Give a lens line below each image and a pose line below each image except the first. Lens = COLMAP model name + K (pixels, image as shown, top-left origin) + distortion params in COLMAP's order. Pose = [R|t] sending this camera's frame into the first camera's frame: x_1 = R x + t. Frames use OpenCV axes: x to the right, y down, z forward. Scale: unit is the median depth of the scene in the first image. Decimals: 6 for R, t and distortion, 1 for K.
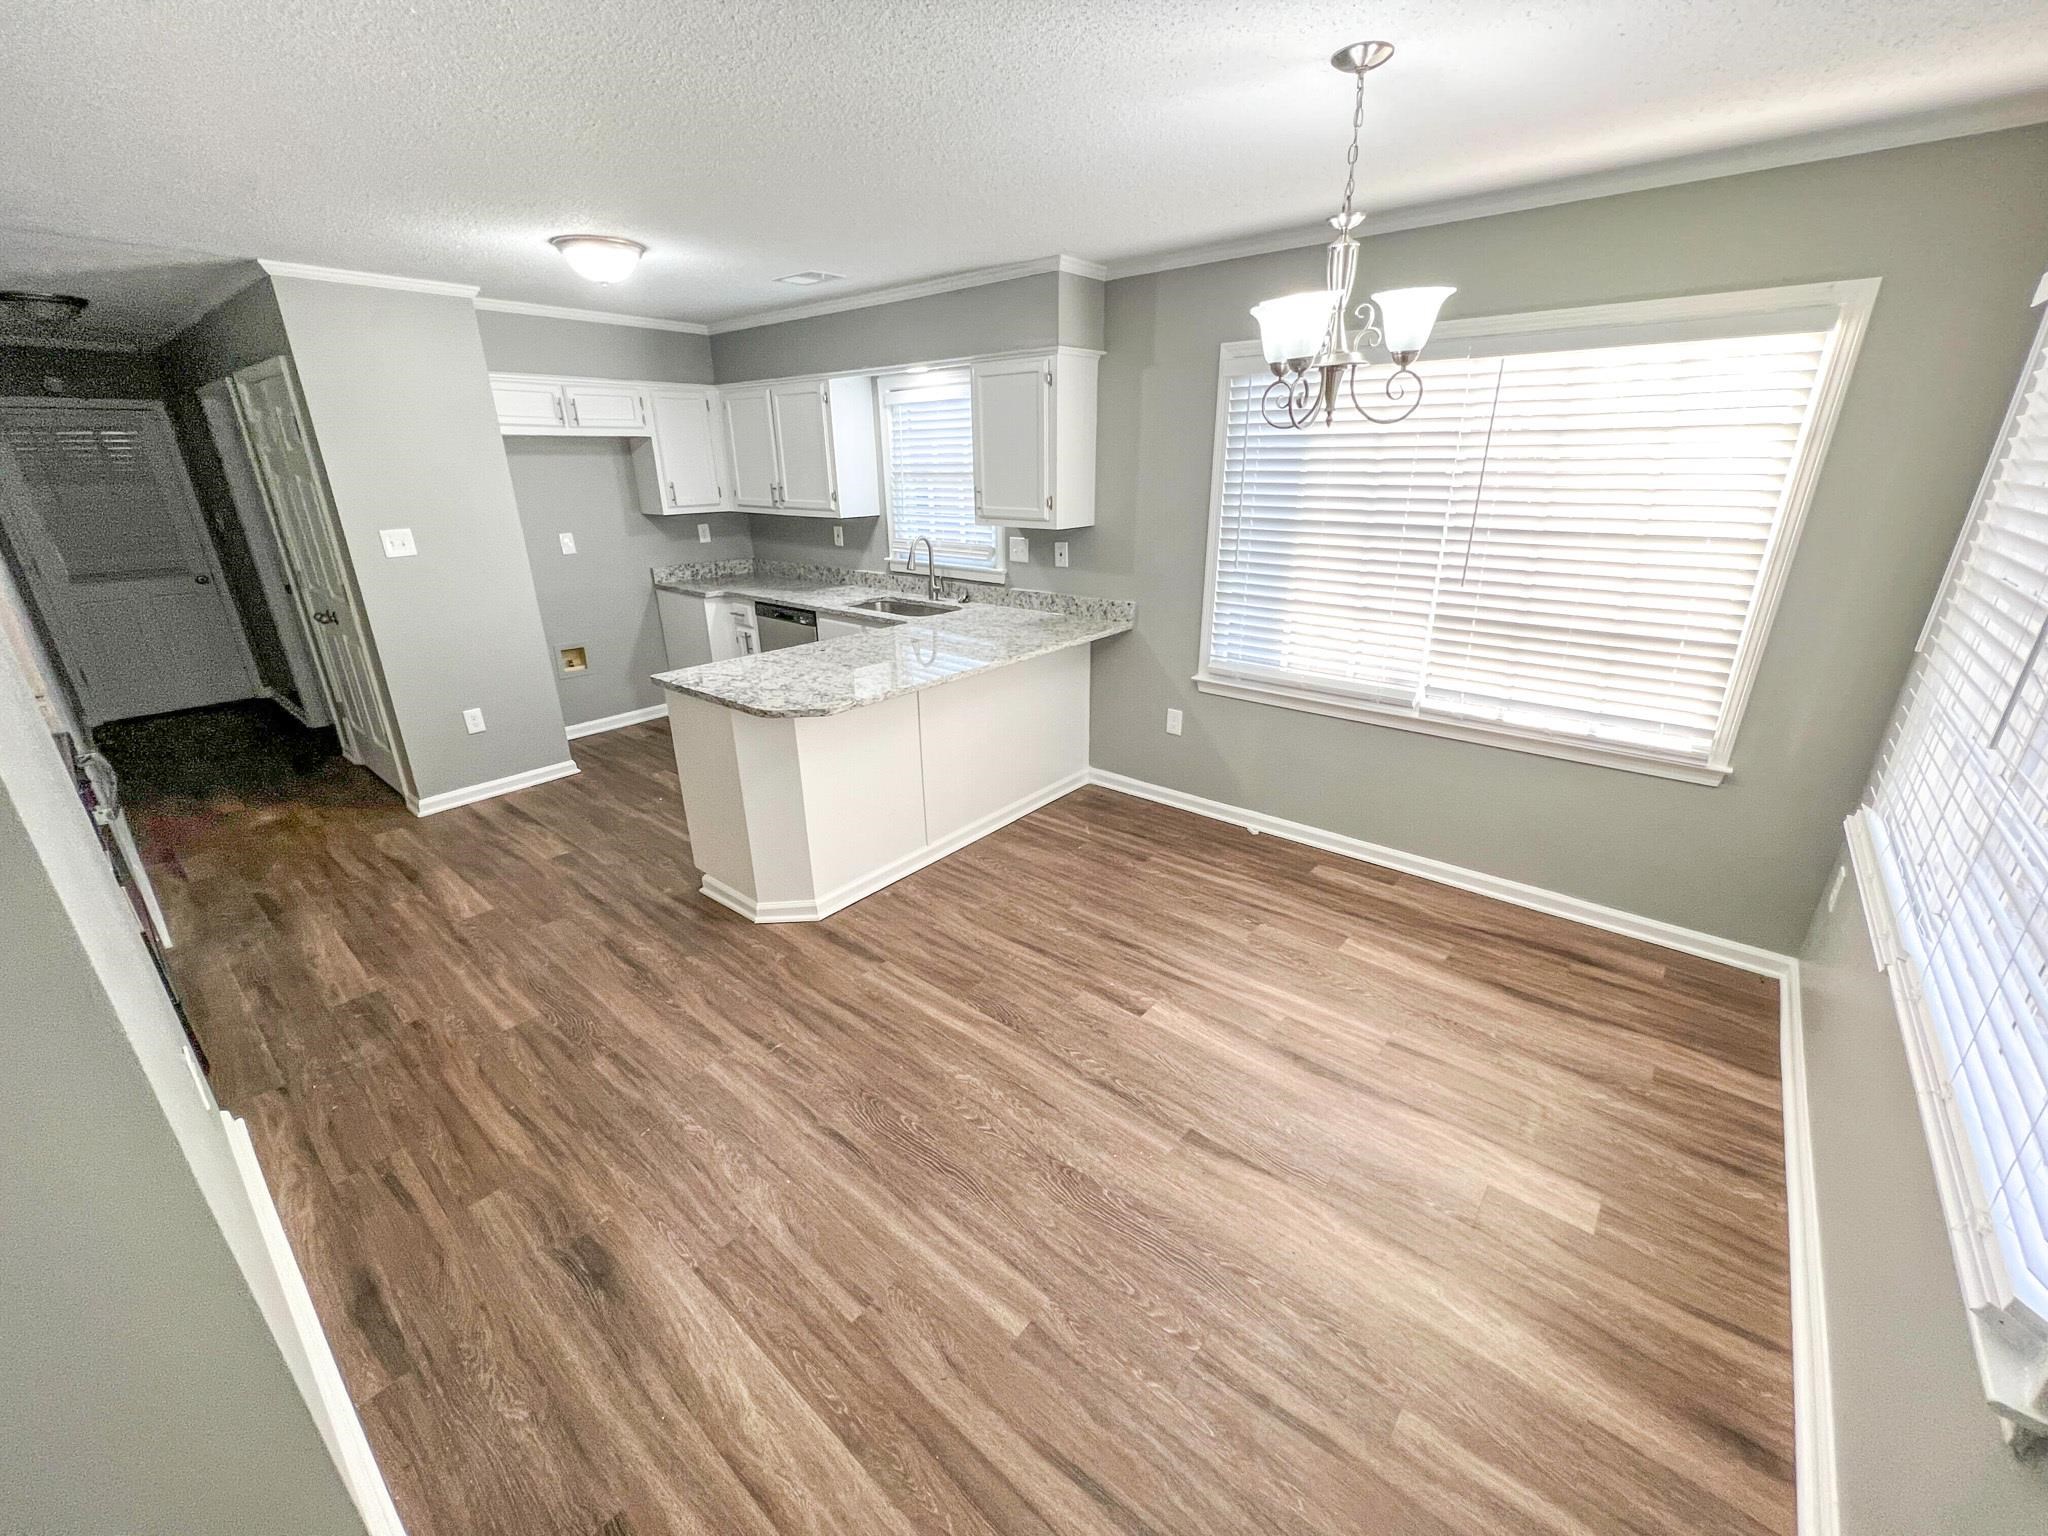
lens RADIAL K [[821.2, 0, 1016.3], [0, 821.2, 771.0], [0, 0, 1]] dist [0.004480, -0.002137]
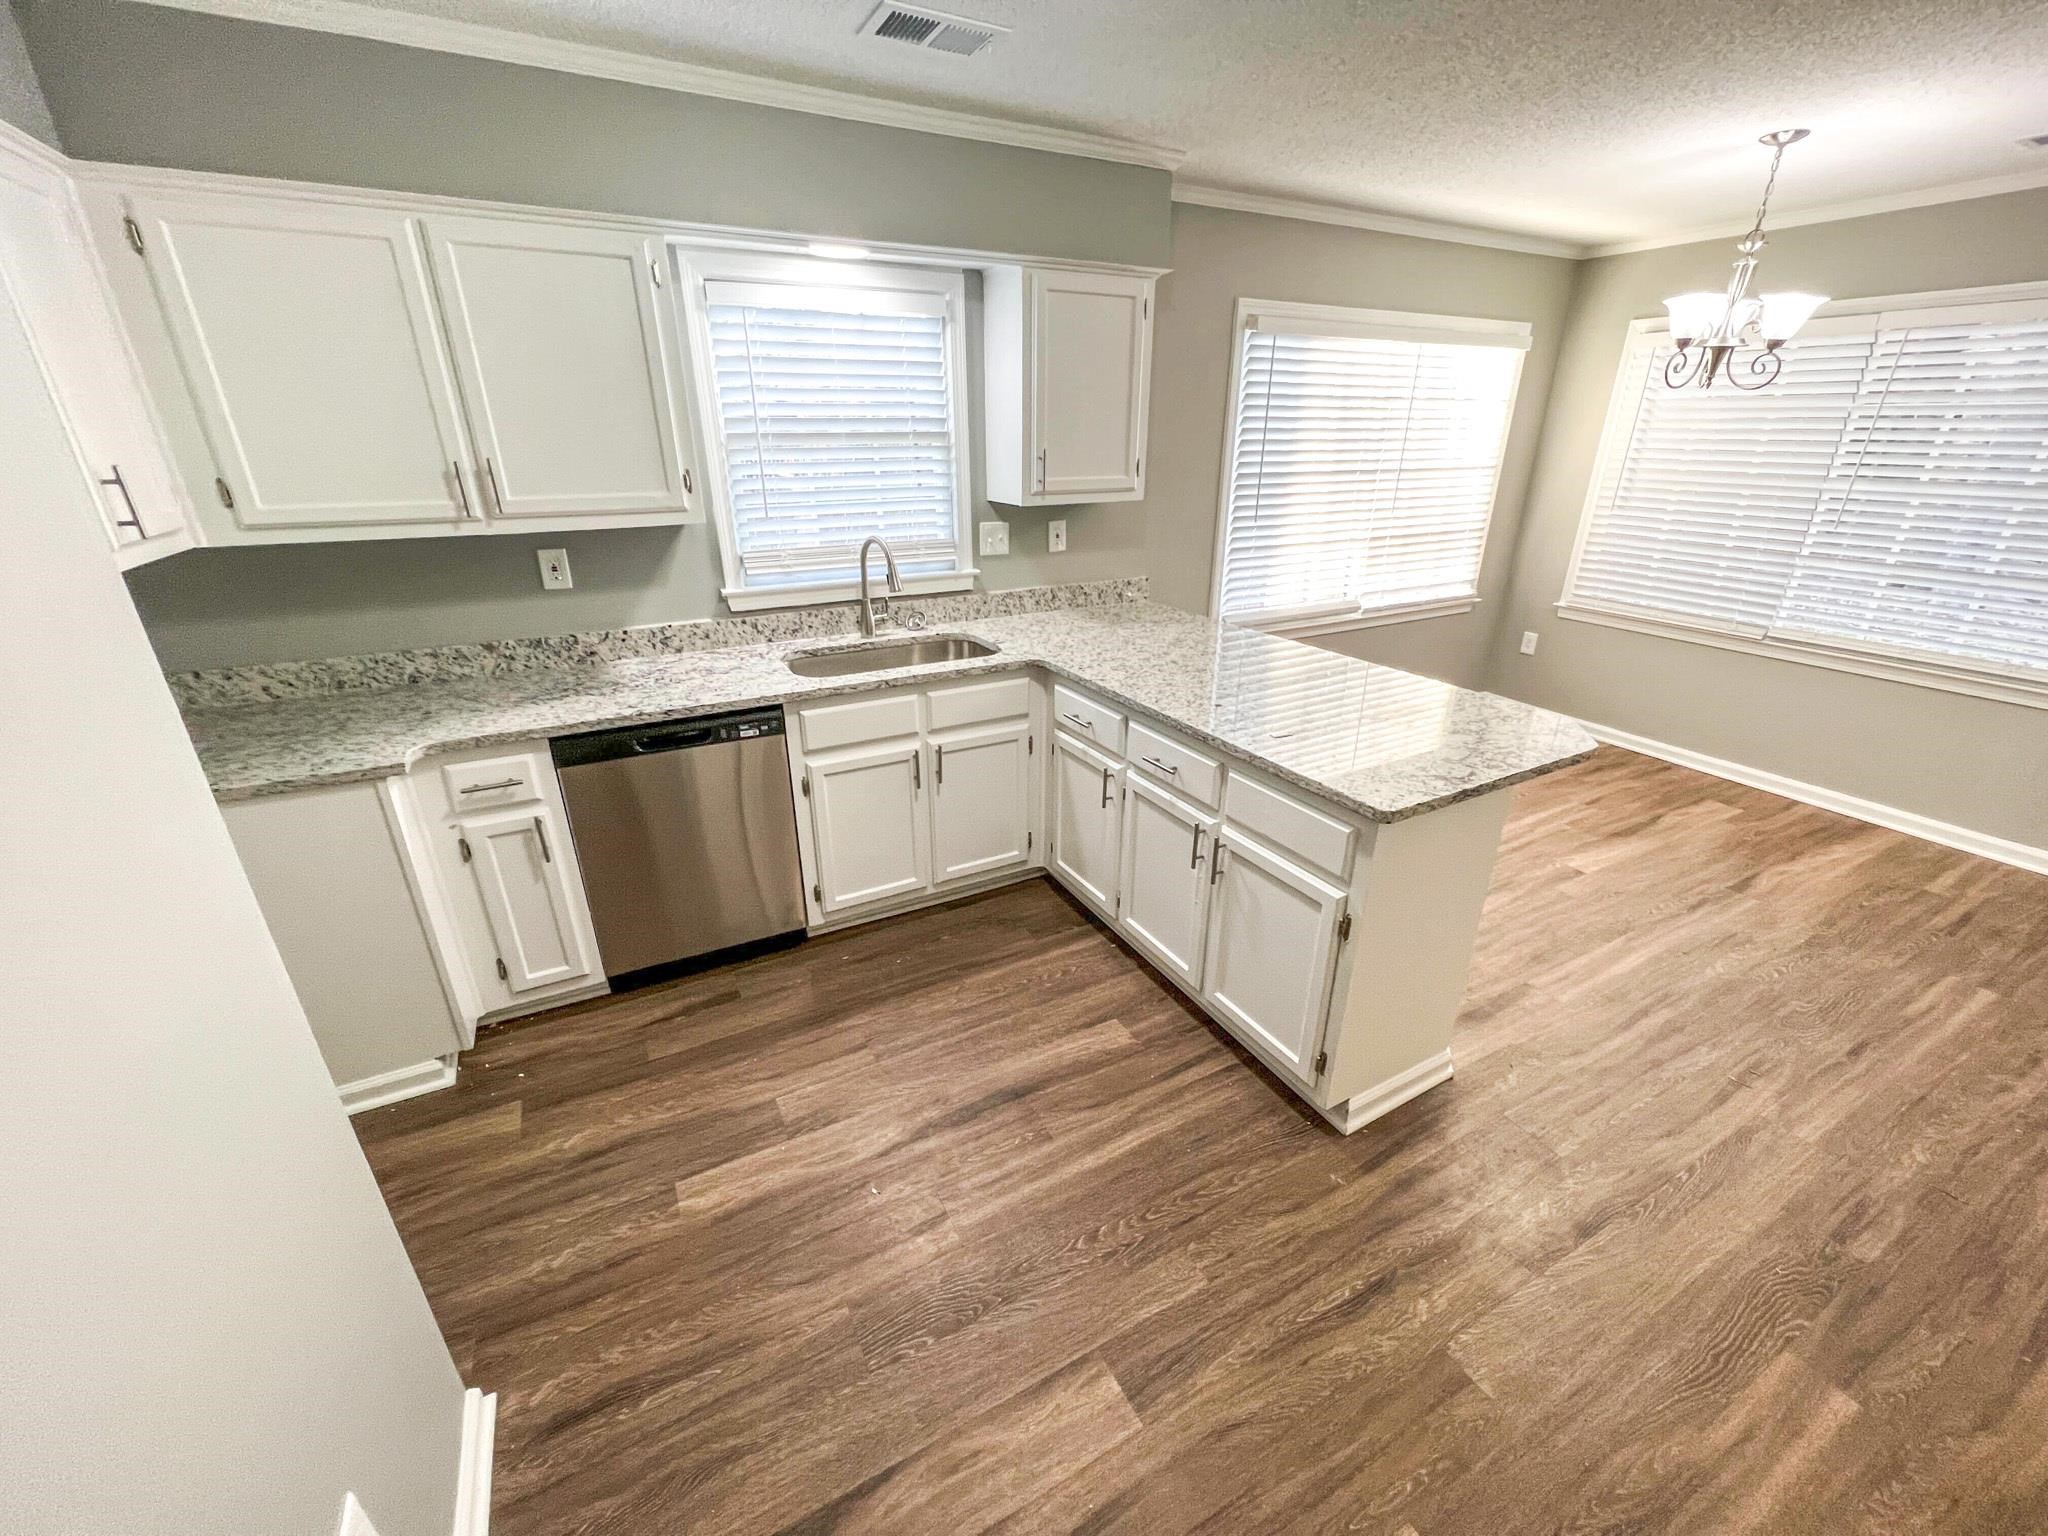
lens RADIAL K [[821.2, 0, 1021.9], [0, 821.2, 766.0], [0, 0, 1]] dist [0.004480, -0.002137]
pose [[0.365706, -0.346452, 0.863846, -0.726067], [0.329834, 0.916144, 0.227792, -0.253023], [-0.870327, 0.201621, 0.449311, 0.719083]]
